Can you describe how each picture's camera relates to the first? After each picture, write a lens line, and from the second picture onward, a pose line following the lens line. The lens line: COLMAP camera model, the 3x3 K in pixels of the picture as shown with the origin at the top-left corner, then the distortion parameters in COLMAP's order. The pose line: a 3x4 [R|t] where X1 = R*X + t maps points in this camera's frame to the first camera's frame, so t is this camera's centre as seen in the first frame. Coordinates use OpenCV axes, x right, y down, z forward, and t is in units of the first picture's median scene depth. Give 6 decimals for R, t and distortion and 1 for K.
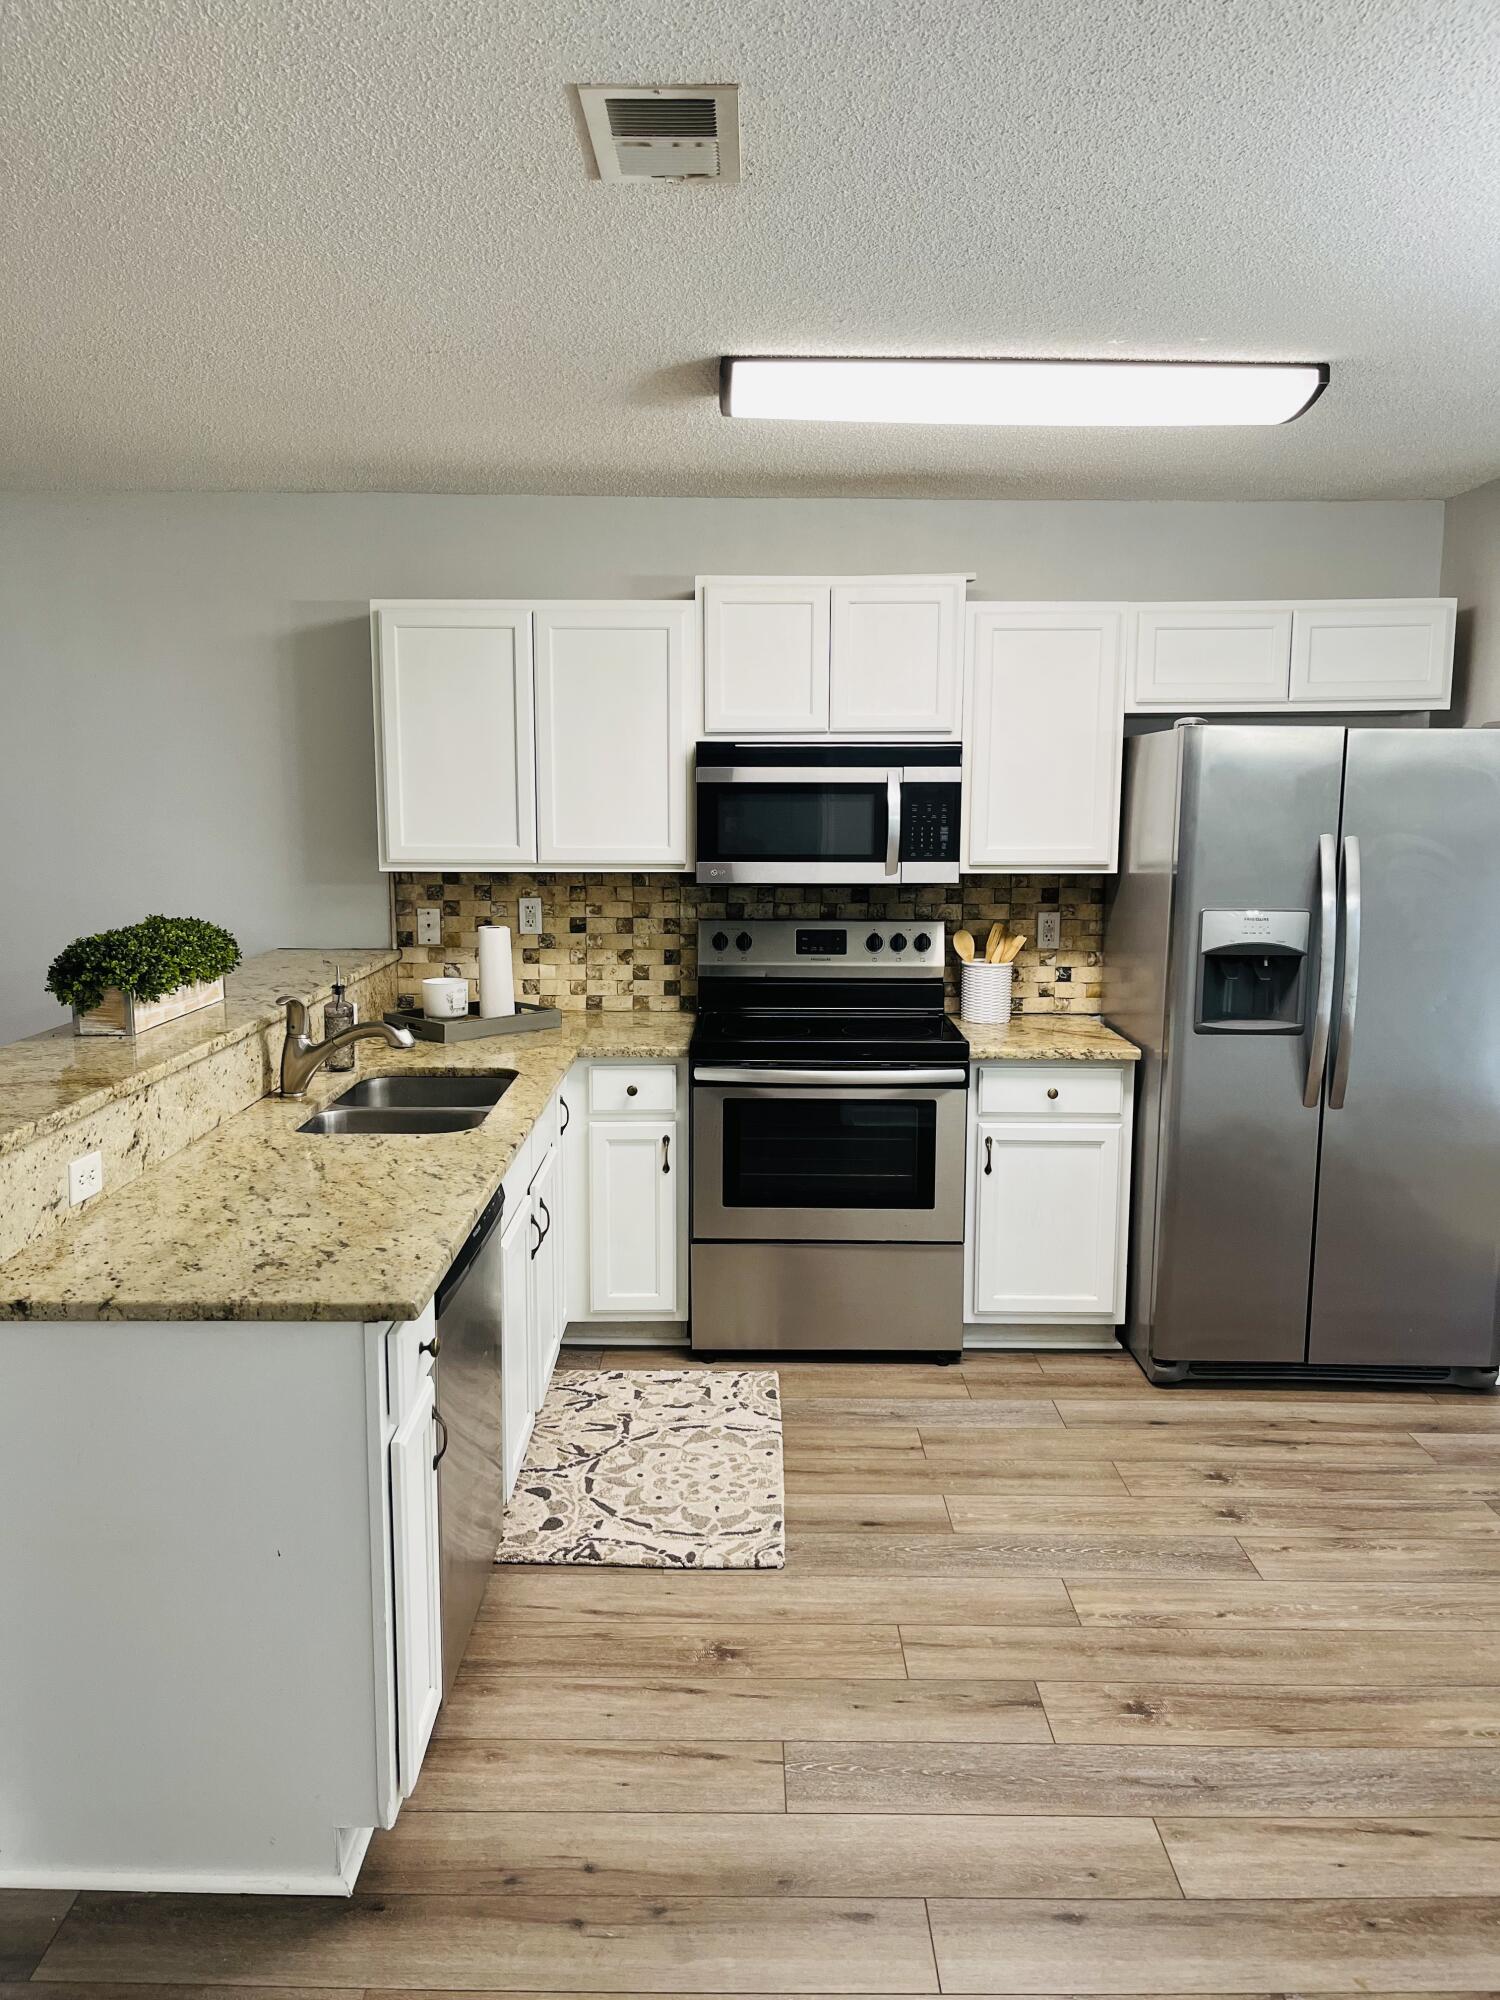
lens RADIAL K [[1532.8, 0, 741.1], [0, 1532.8, 1002.0], [0, 0, 1]] dist [0.041109, -0.025937]
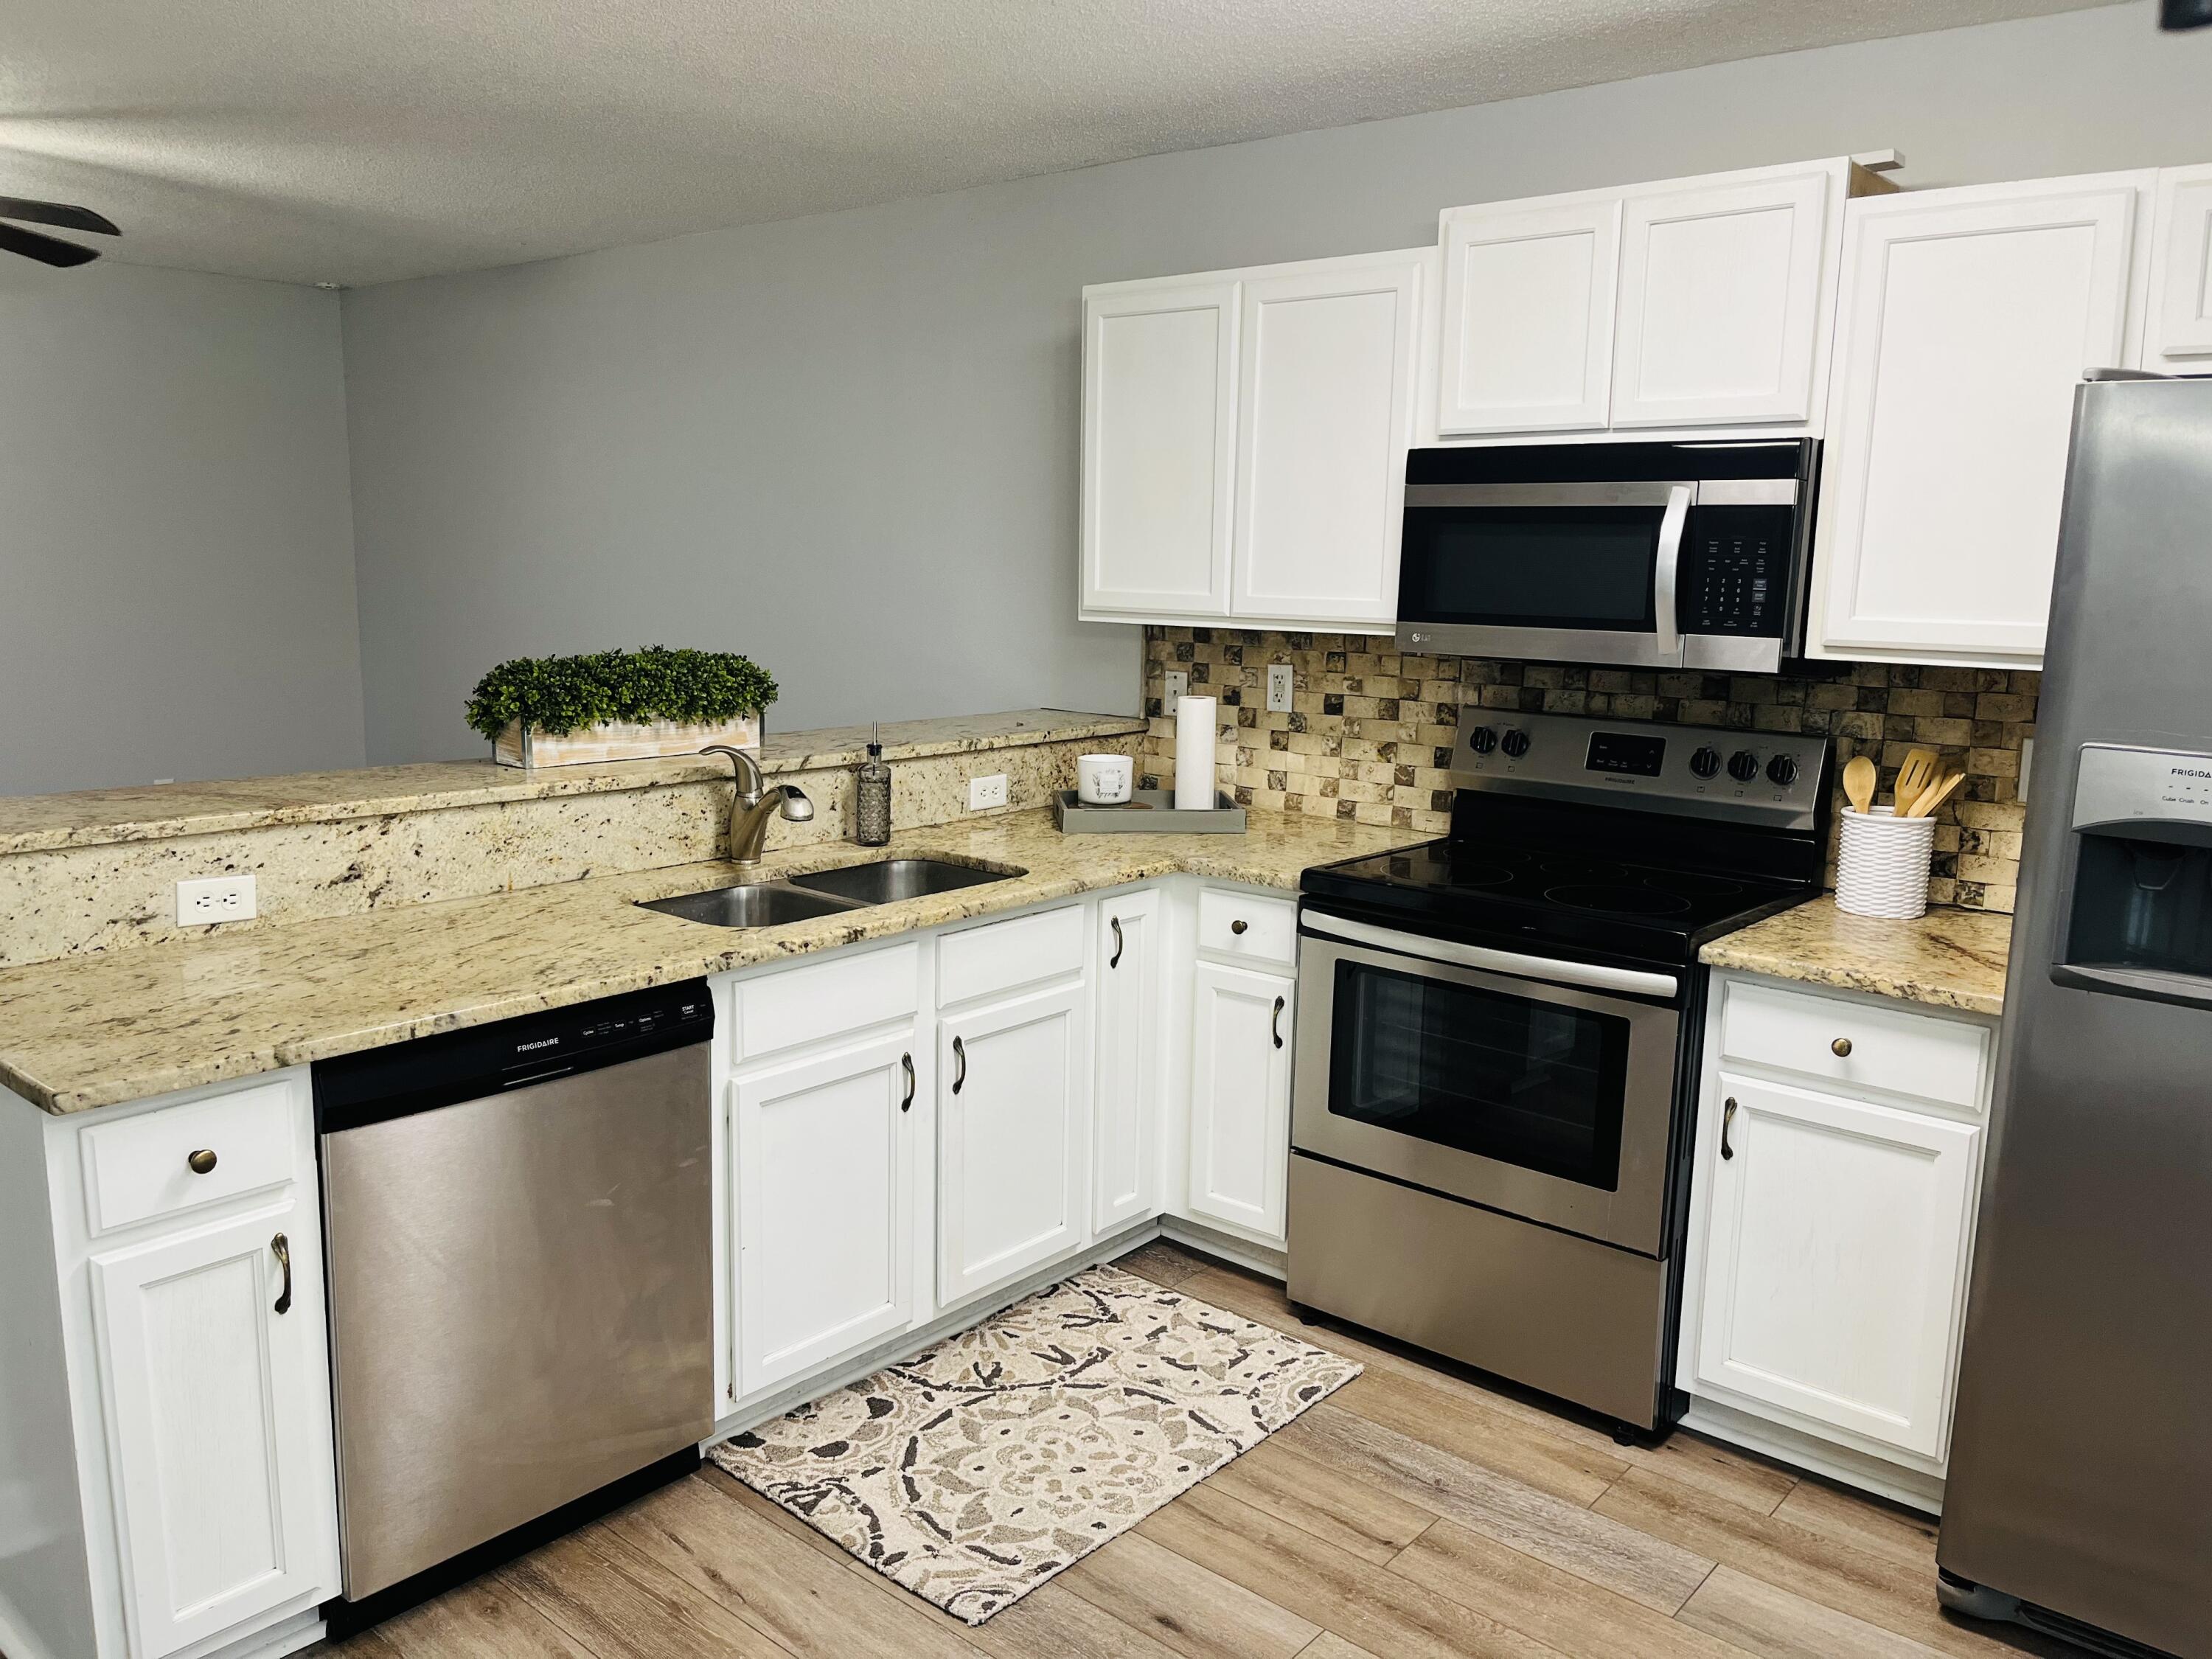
lens RADIAL K [[1695.3, 0, 1087.8], [0, 1695.3, 819.4], [0, 0, 1]] dist [0.041109, -0.025937]
pose [[0.757810, 0.114054, -0.642430, 0.385783], [-0.106093, 0.993040, 0.051152, -0.027005], [0.643793, 0.029394, 0.764635, 0.326717]]
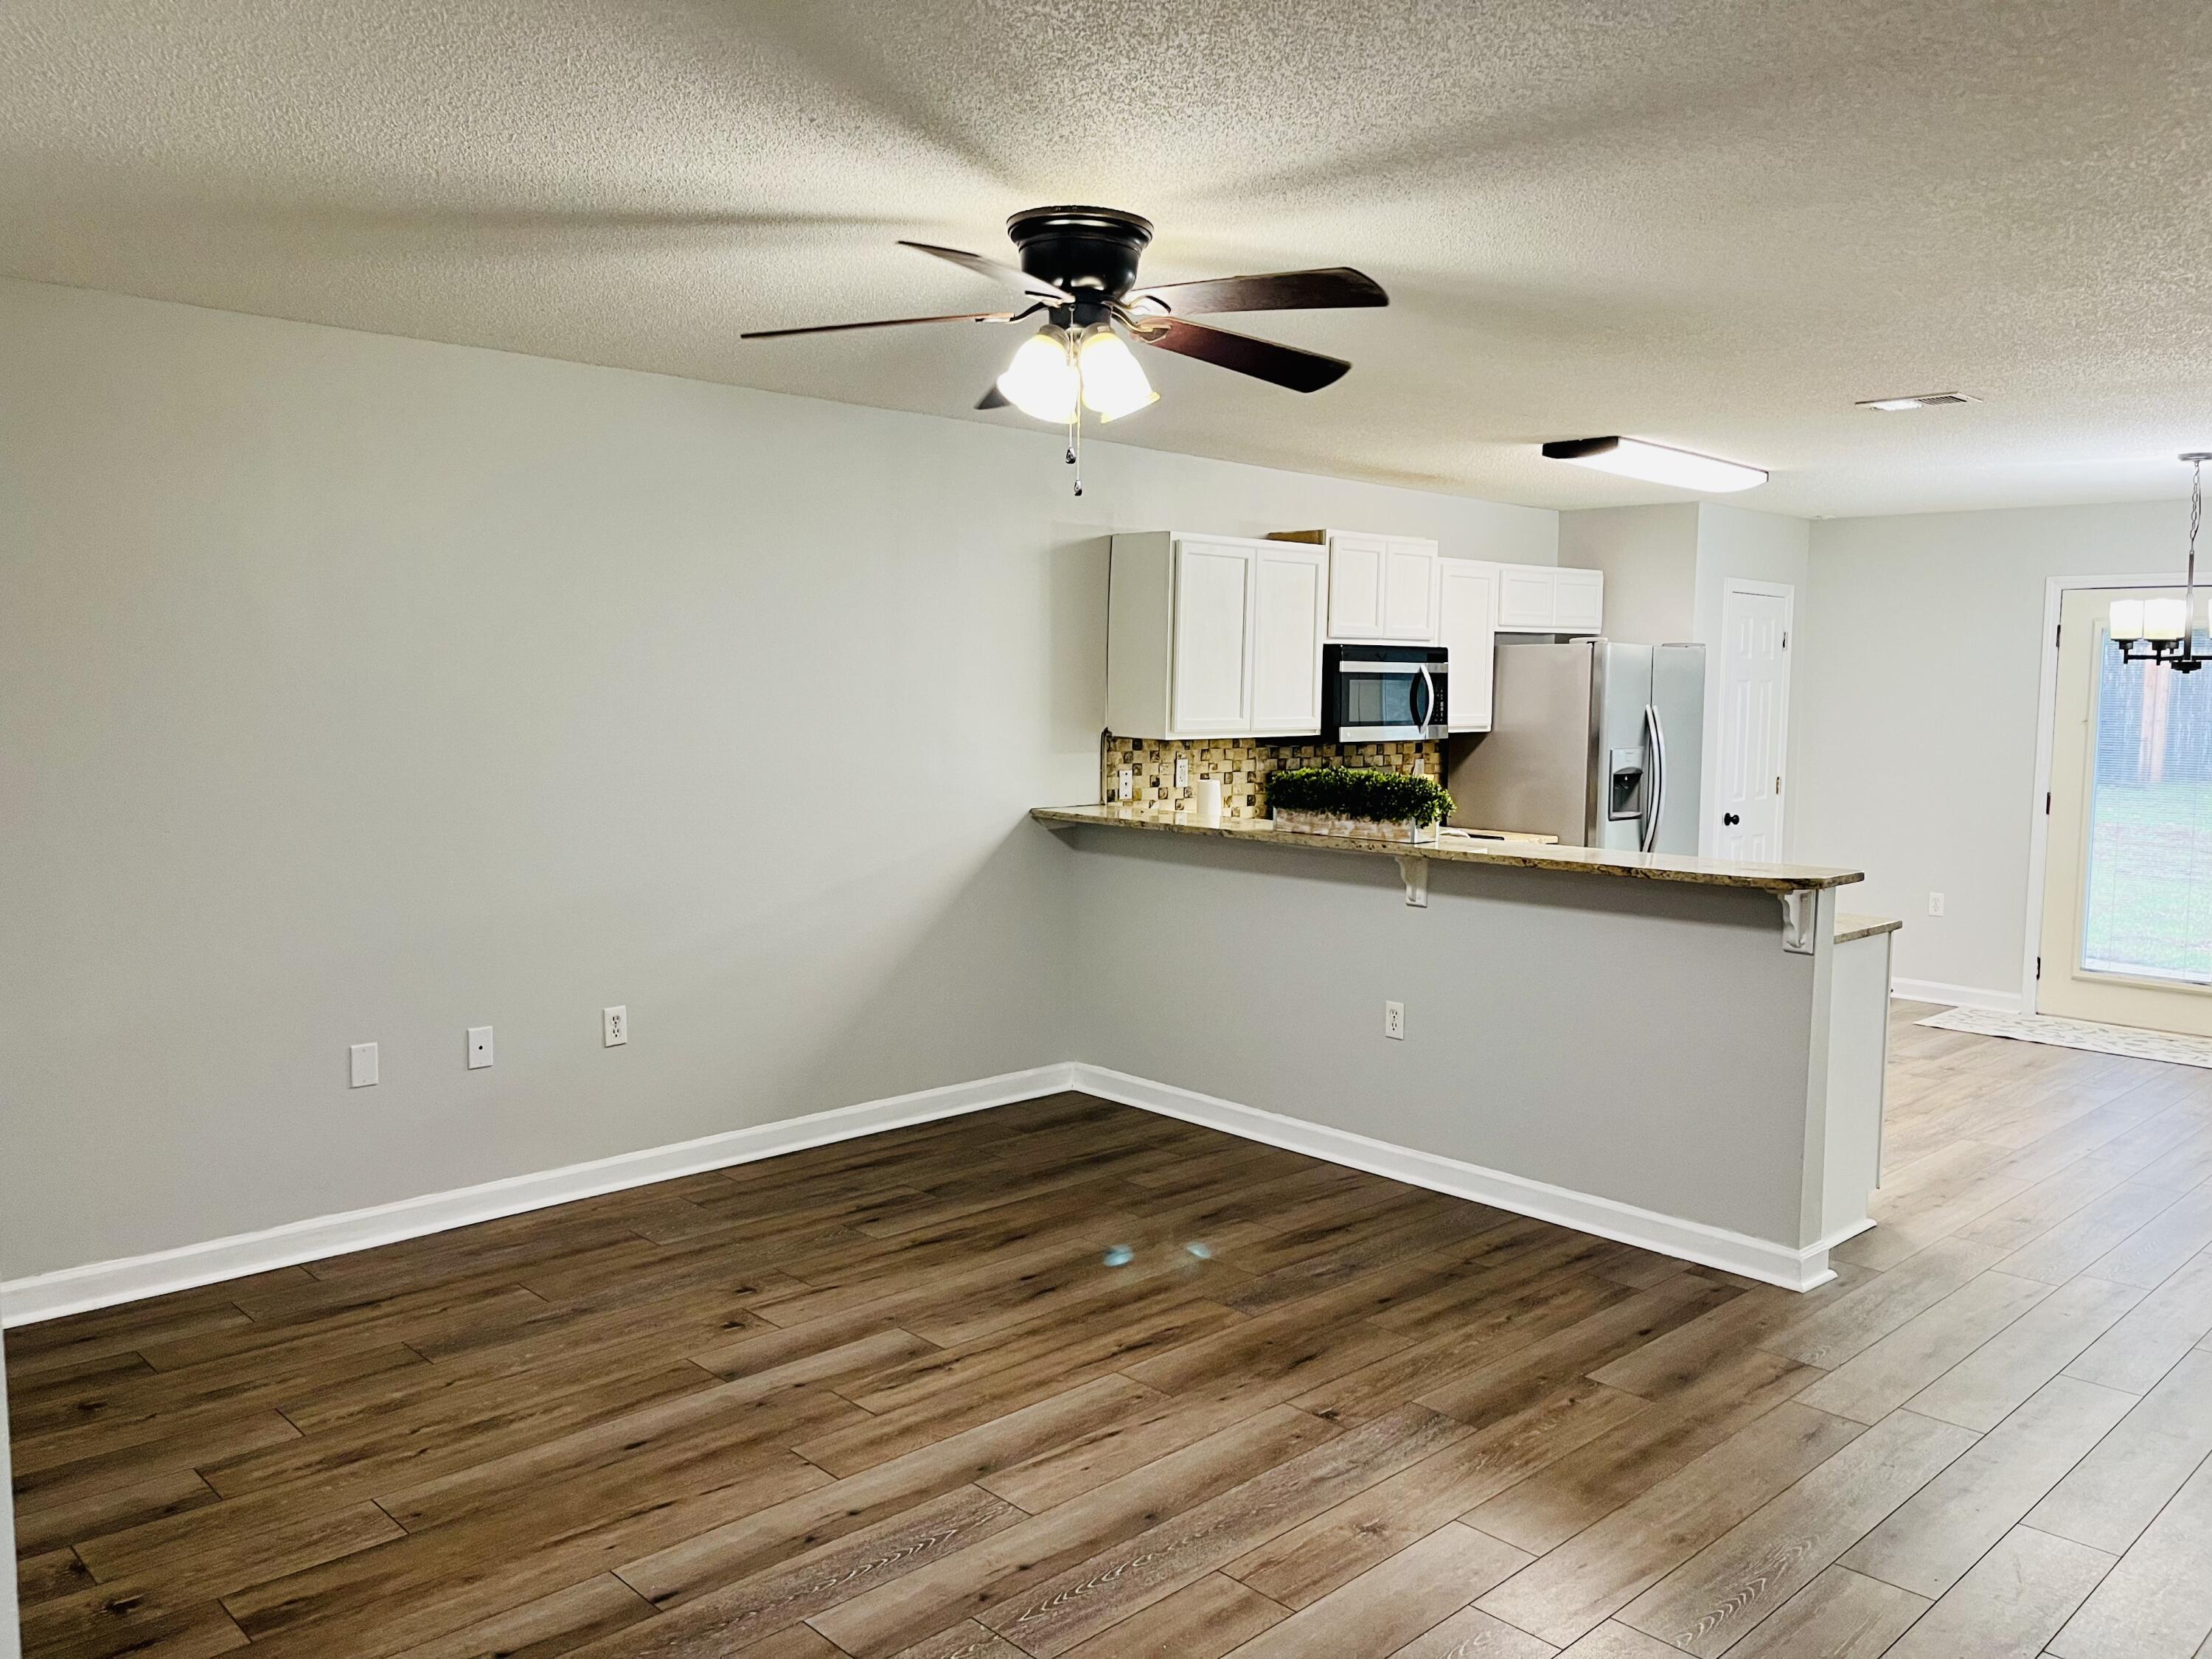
lens RADIAL K [[1695.3, 0, 1108.6], [0, 1695.3, 837.3], [0, 0, 1]] dist [0.041109, -0.025937]
pose [[0.710672, -0.059268, 0.701023, -1.325711], [0.088672, 0.996045, -0.005681, -0.000067], [-0.697913, 0.066198, 0.713116, 0.039044]]
